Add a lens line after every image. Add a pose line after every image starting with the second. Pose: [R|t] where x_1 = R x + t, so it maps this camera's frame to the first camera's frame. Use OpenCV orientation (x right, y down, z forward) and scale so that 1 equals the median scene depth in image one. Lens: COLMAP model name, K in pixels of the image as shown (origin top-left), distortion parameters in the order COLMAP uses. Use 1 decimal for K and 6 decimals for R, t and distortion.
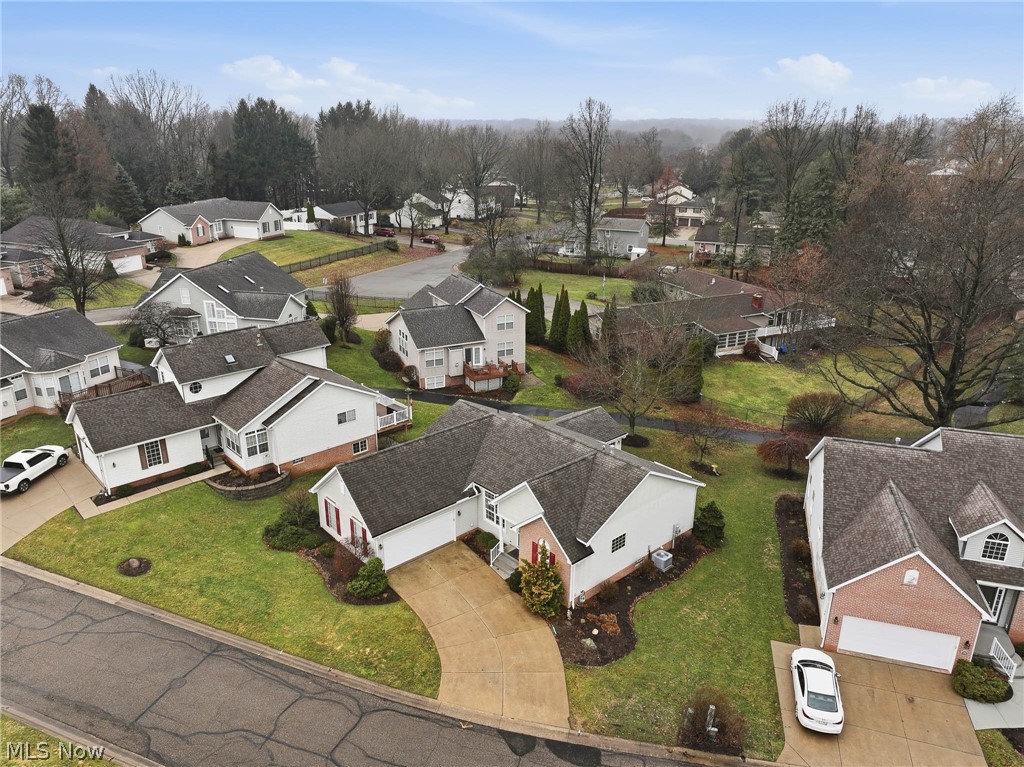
lens RADIAL K [[715.2, 0, 512.0], [0, 715.2, 383.5], [0, 0, 1]] dist [0.001539, 0.002699]
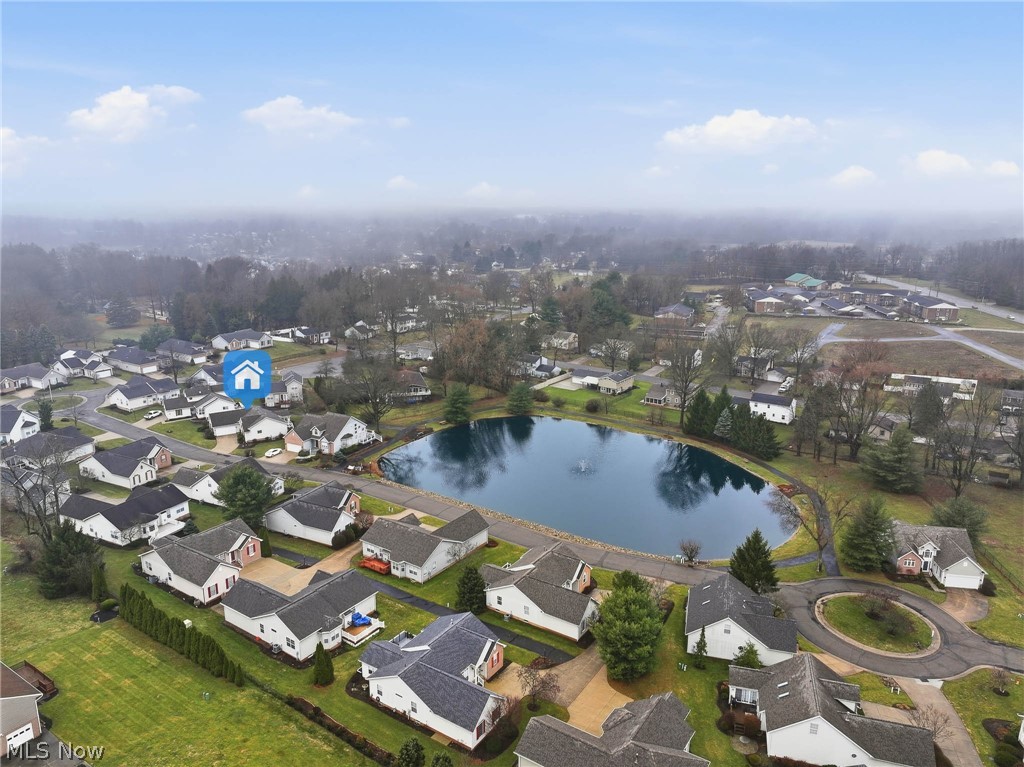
lens RADIAL K [[715.2, 0, 512.0], [0, 715.2, 383.5], [0, 0, 1]] dist [0.001539, 0.002699]
pose [[0.985303, 0.042373, -0.165474, 1.923567], [-0.058398, 0.993933, -0.093209, 0.182100], [0.160521, 0.101502, 0.981800, -2.588038]]
